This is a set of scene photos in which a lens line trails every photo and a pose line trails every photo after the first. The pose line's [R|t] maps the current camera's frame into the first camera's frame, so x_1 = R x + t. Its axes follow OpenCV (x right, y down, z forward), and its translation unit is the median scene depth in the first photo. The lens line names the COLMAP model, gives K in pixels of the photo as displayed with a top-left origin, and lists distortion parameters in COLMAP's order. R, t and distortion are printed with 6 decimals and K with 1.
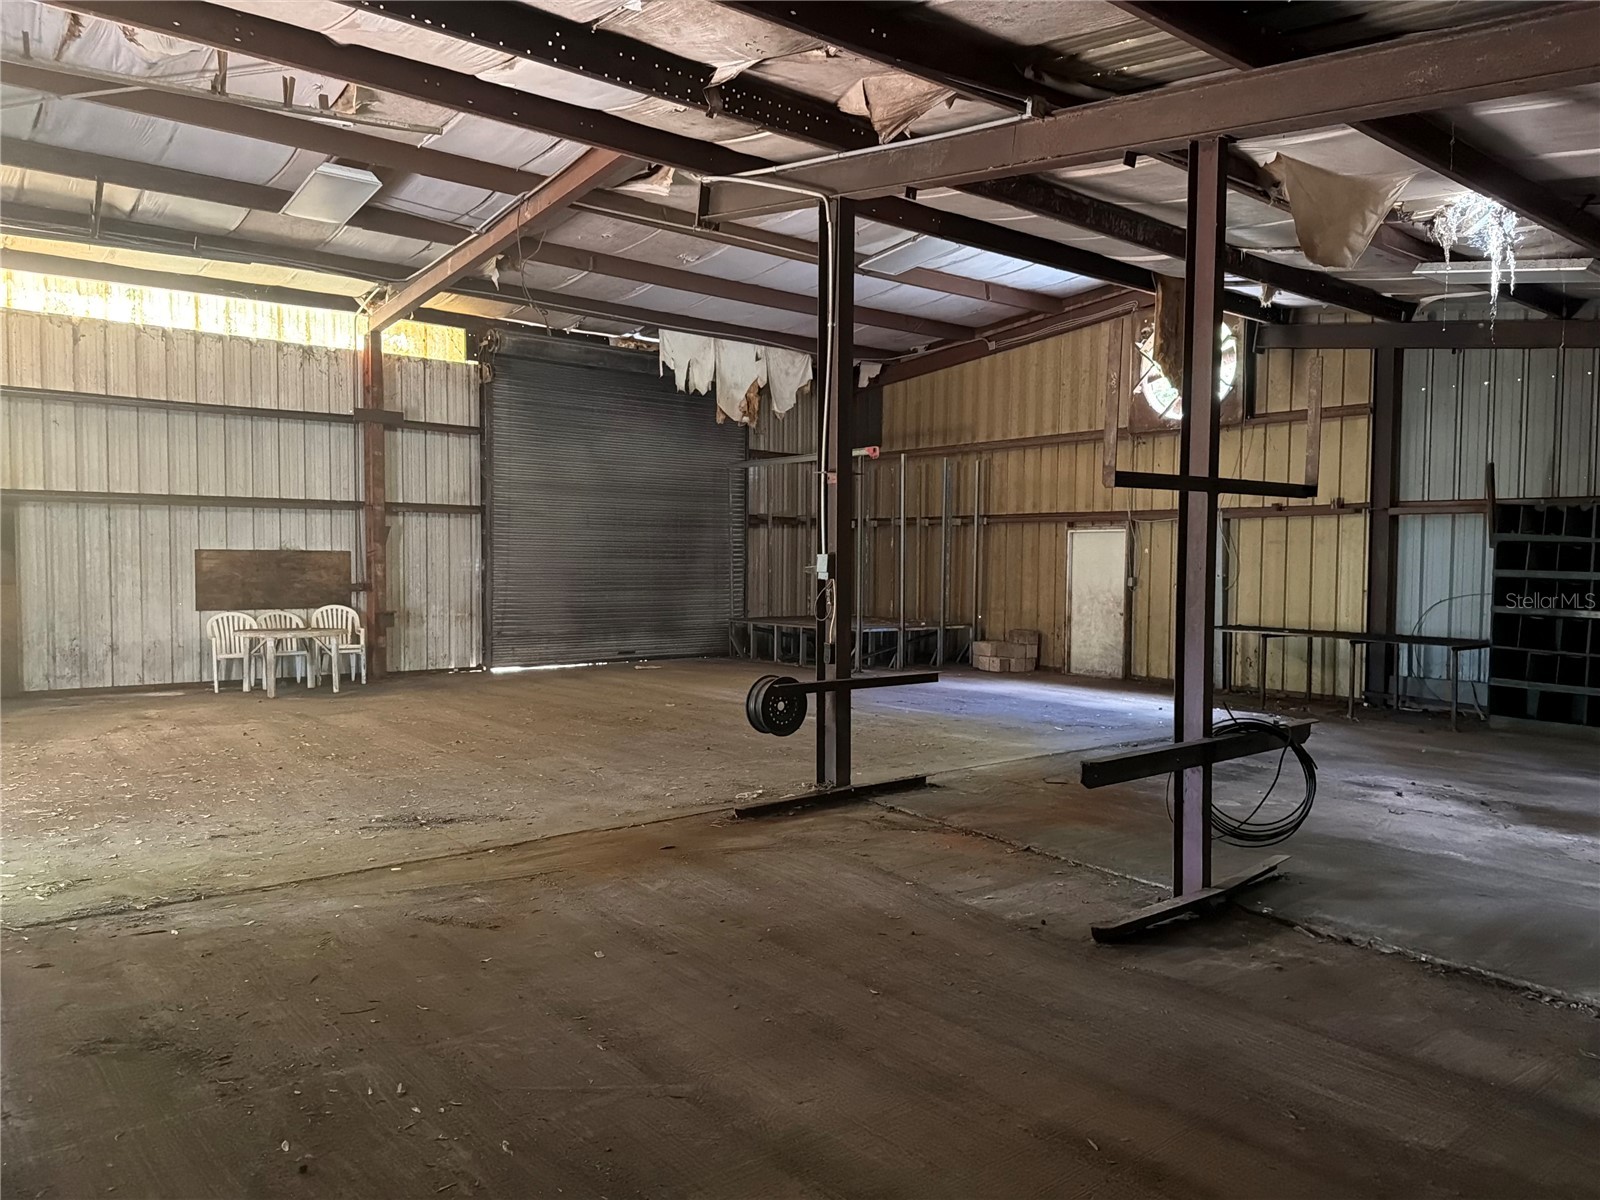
lens RADIAL K [[1102.1, 0, 800.0], [0, 1102.1, 600.0], [0, 0, 1]] dist [0.116073, 0.000121]
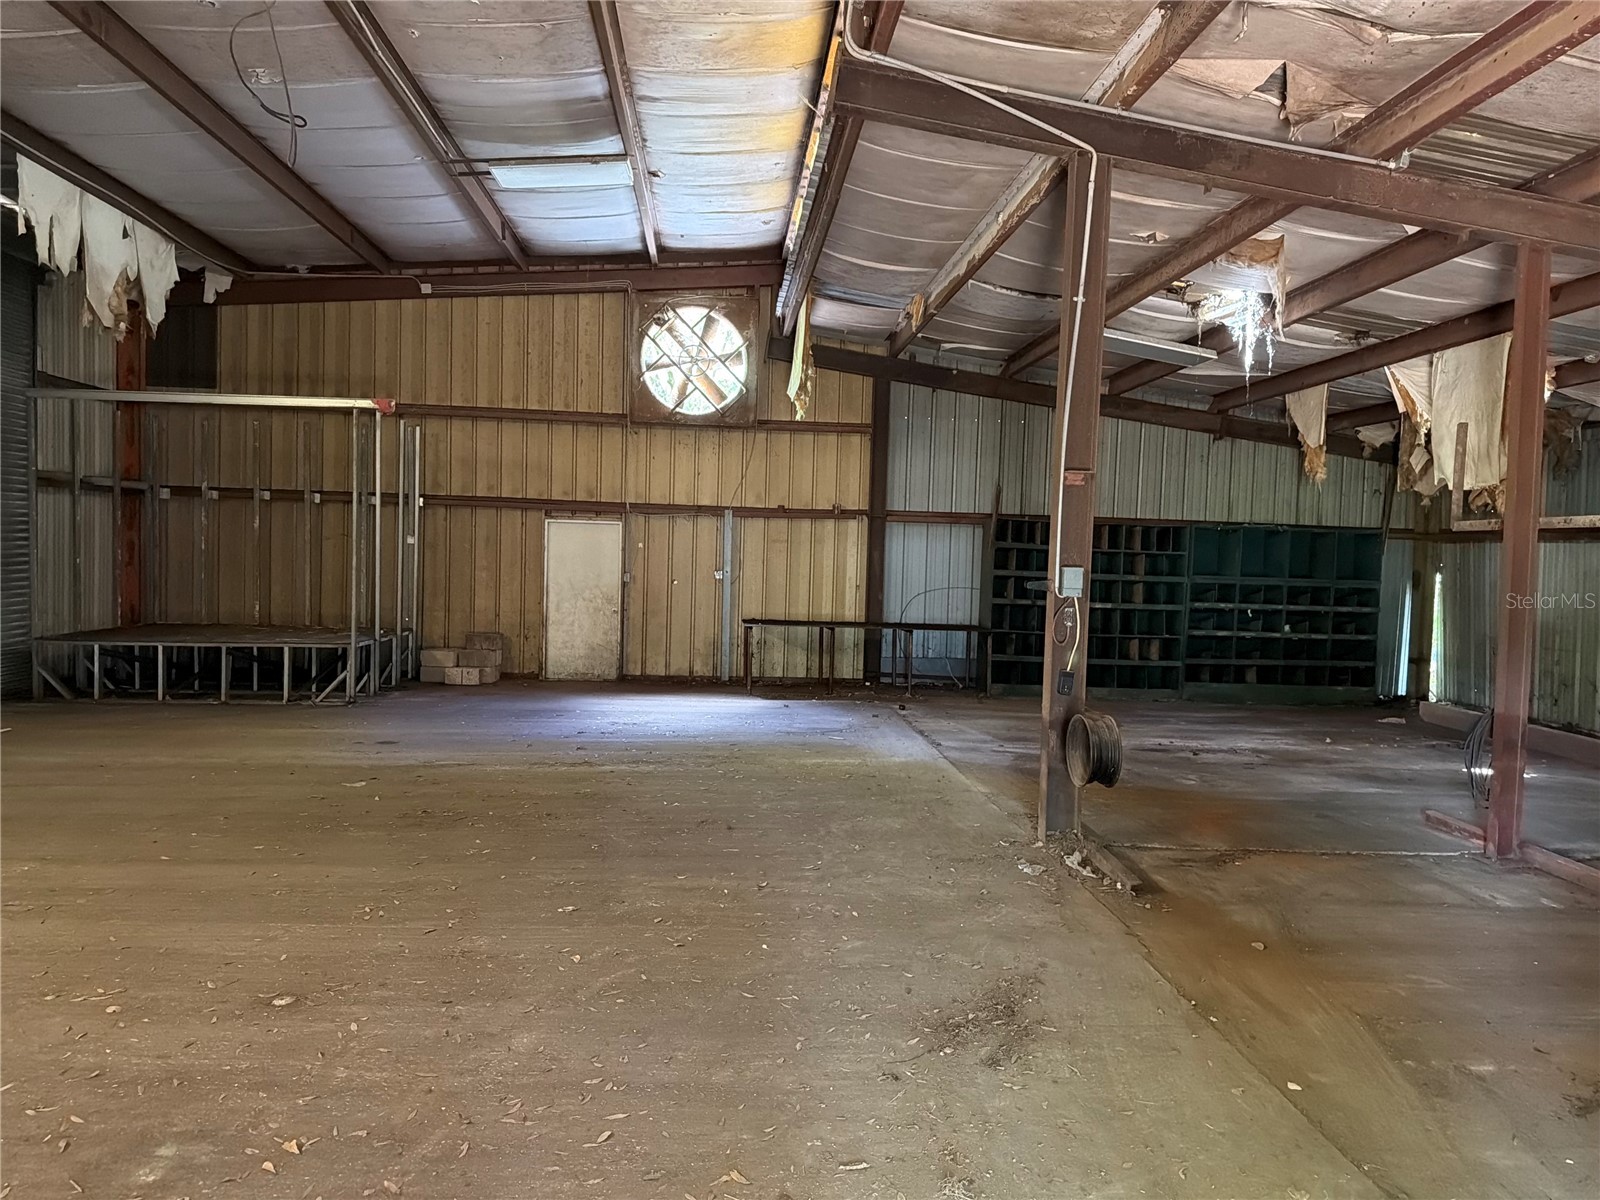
lens RADIAL K [[1116.4, 0, 800.0], [0, 1116.4, 600.0], [0, 0, 1]] dist [0.004002, 0.001132]
pose [[0.562889, -0.028954, 0.826025, -0.388467], [0.010269, 0.999554, 0.028040, -0.020979], [-0.826469, -0.007301, 0.562935, 0.331166]]
